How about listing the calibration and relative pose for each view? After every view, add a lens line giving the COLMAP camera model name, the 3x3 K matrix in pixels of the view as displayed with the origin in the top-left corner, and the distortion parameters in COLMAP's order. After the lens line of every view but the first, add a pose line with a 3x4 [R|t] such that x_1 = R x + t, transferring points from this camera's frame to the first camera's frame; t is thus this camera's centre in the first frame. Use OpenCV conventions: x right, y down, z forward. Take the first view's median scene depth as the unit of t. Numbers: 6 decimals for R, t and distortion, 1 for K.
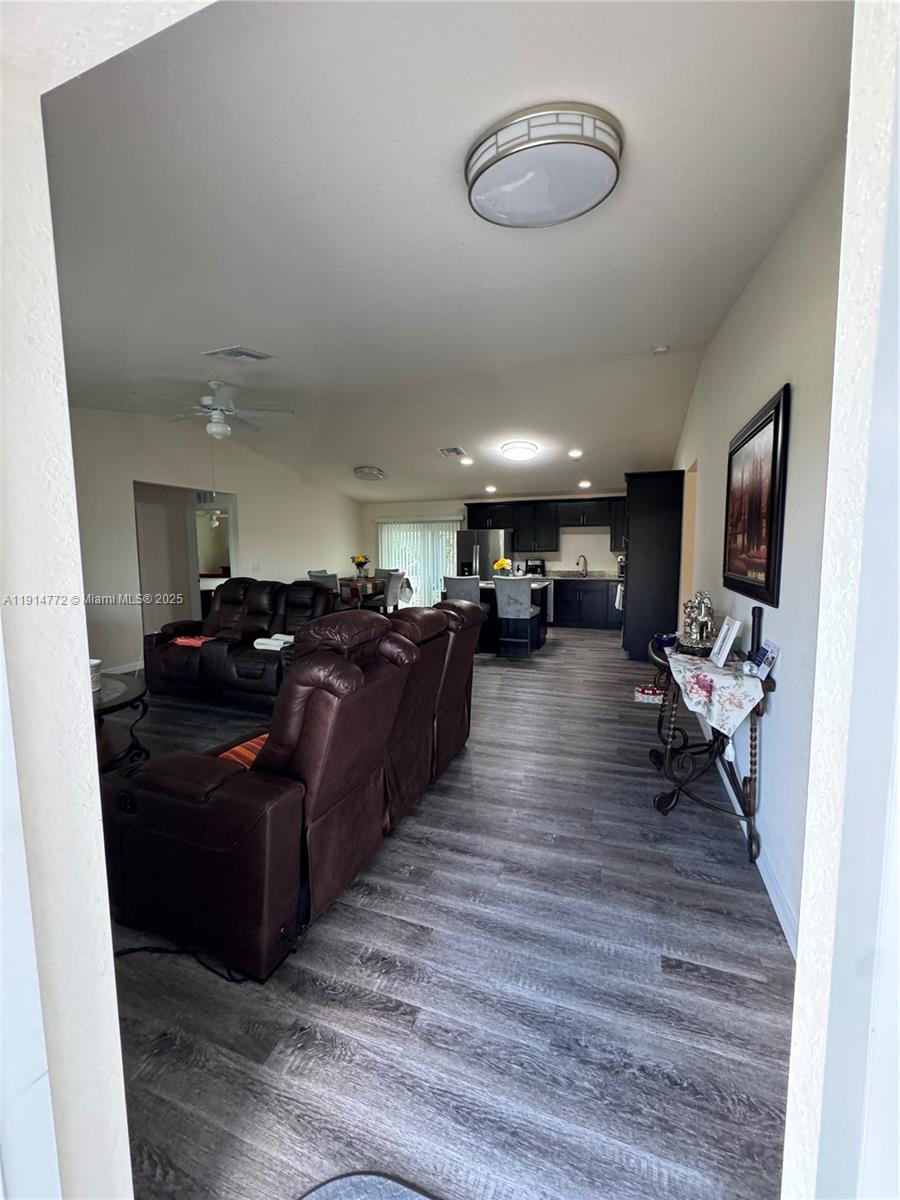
lens RADIAL K [[484.0, 0, 452.9], [0, 484.0, 596.2], [0, 0, 1]] dist [-0.002899, -0.000169]
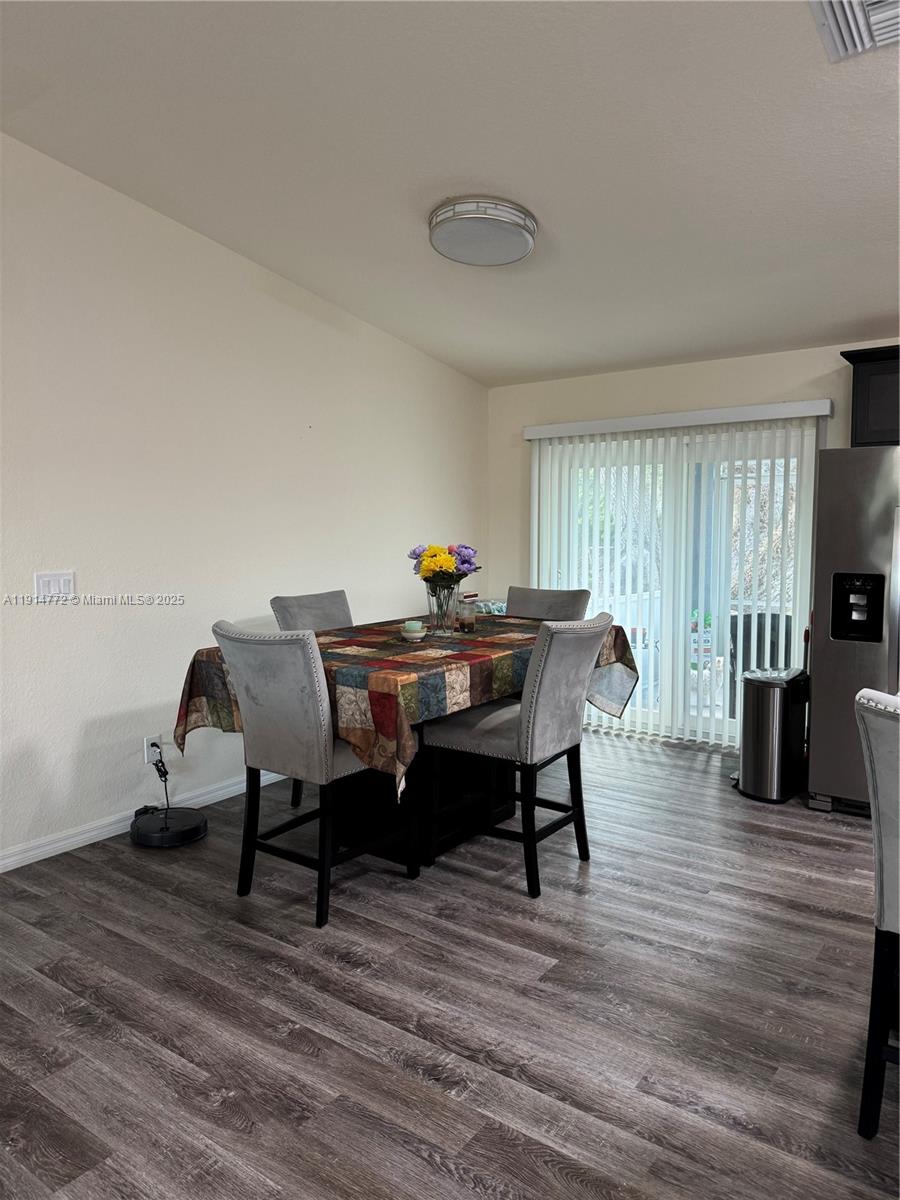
lens RADIAL K [[841.2, 0, 455.8], [0, 841.2, 600.4], [0, 0, 1]] dist [0.023755, -0.034415]
pose [[0.960695, 0.026619, -0.276325, -0.073300], [-0.027059, 0.999631, 0.002222, -0.072553], [0.276283, 0.005343, 0.961062, 0.732383]]
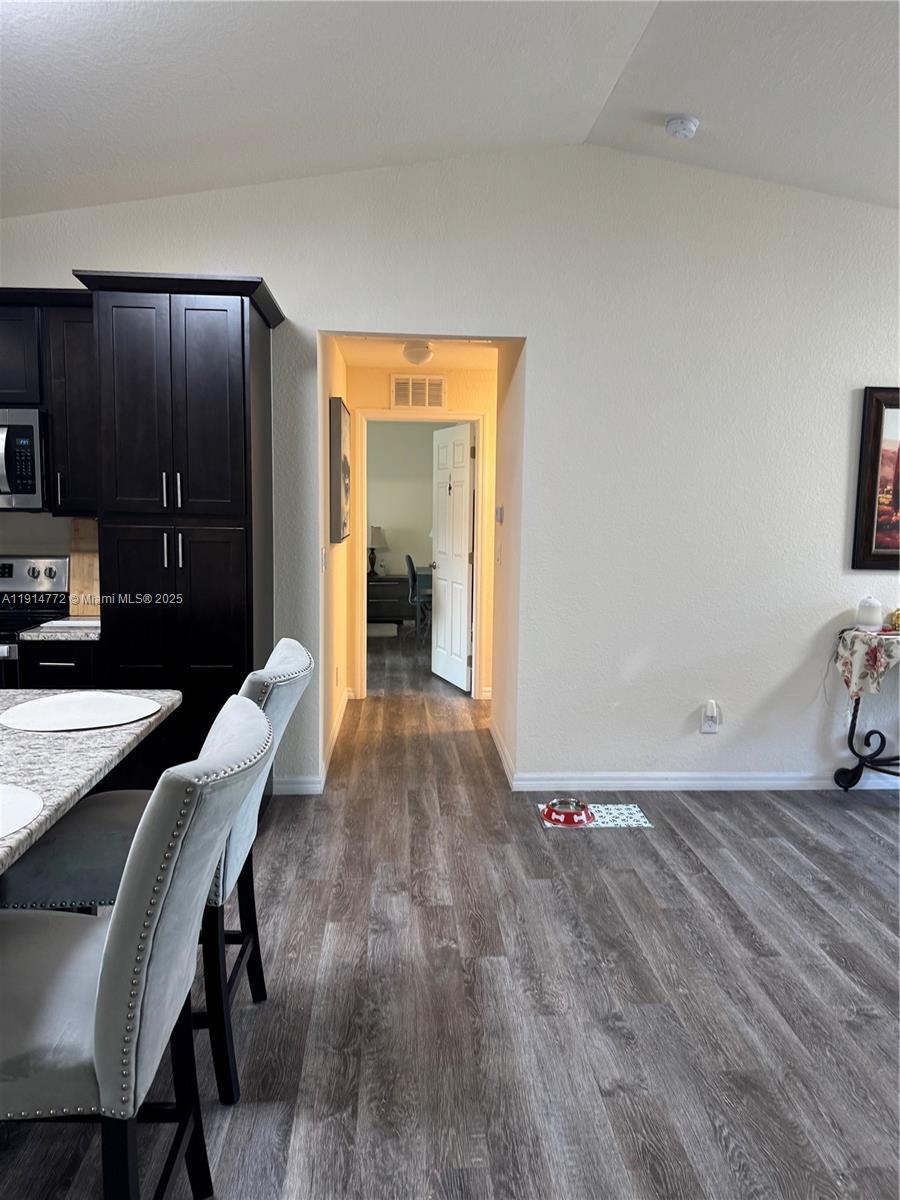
lens RADIAL K [[841.2, 0, 472.2], [0, 841.2, 591.9], [0, 0, 1]] dist [0.023755, -0.034415]
pose [[-0.412152, -0.101204, 0.905477, -0.214881], [0.068196, 0.987597, 0.141424, -0.109138], [-0.908559, 0.120038, -0.400138, 1.055666]]
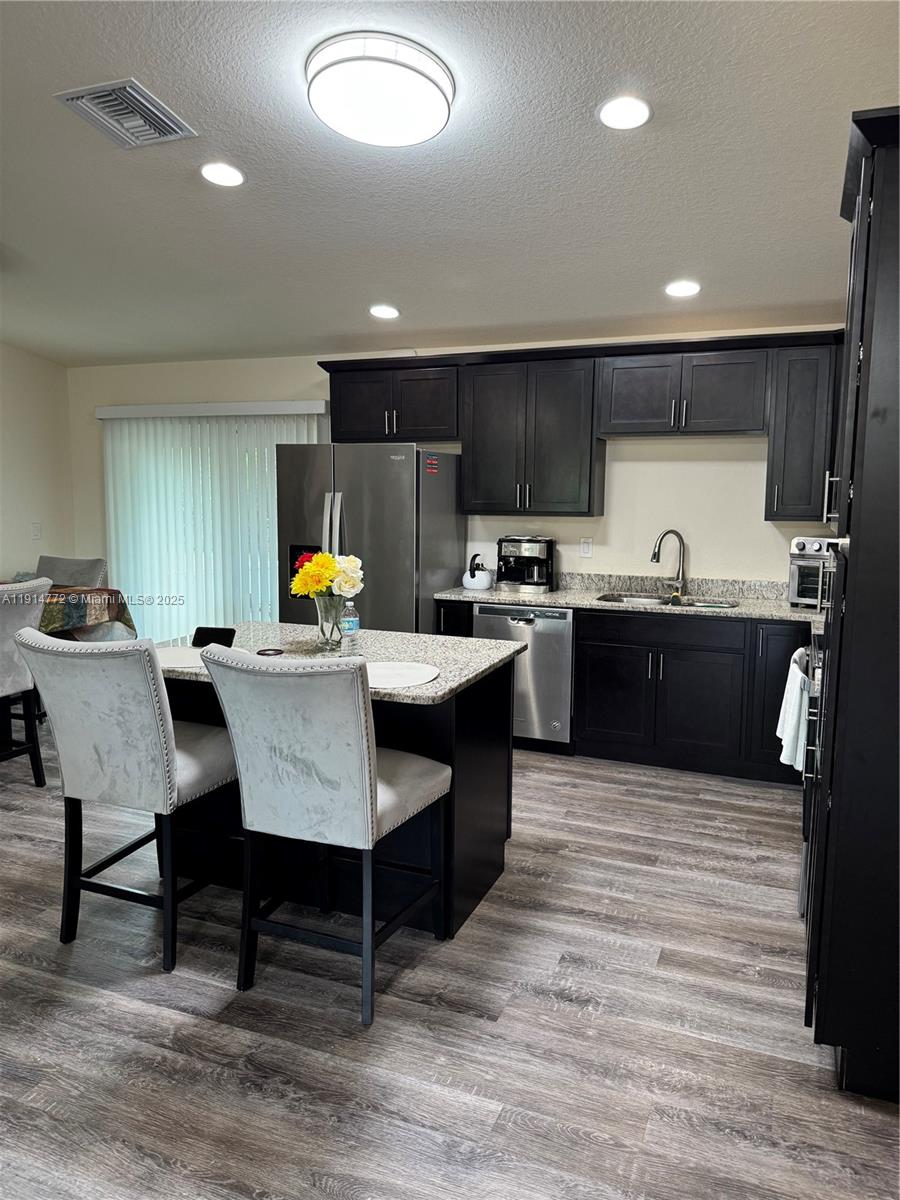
lens RADIAL K [[841.2, 0, 458.1], [0, 841.2, 599.2], [0, 0, 1]] dist [0.023755, -0.034415]
pose [[0.999261, 0.020493, -0.032523, 0.209171], [-0.019403, 0.999250, 0.033501, -0.078207], [0.033186, -0.032846, 0.998909, 0.639042]]
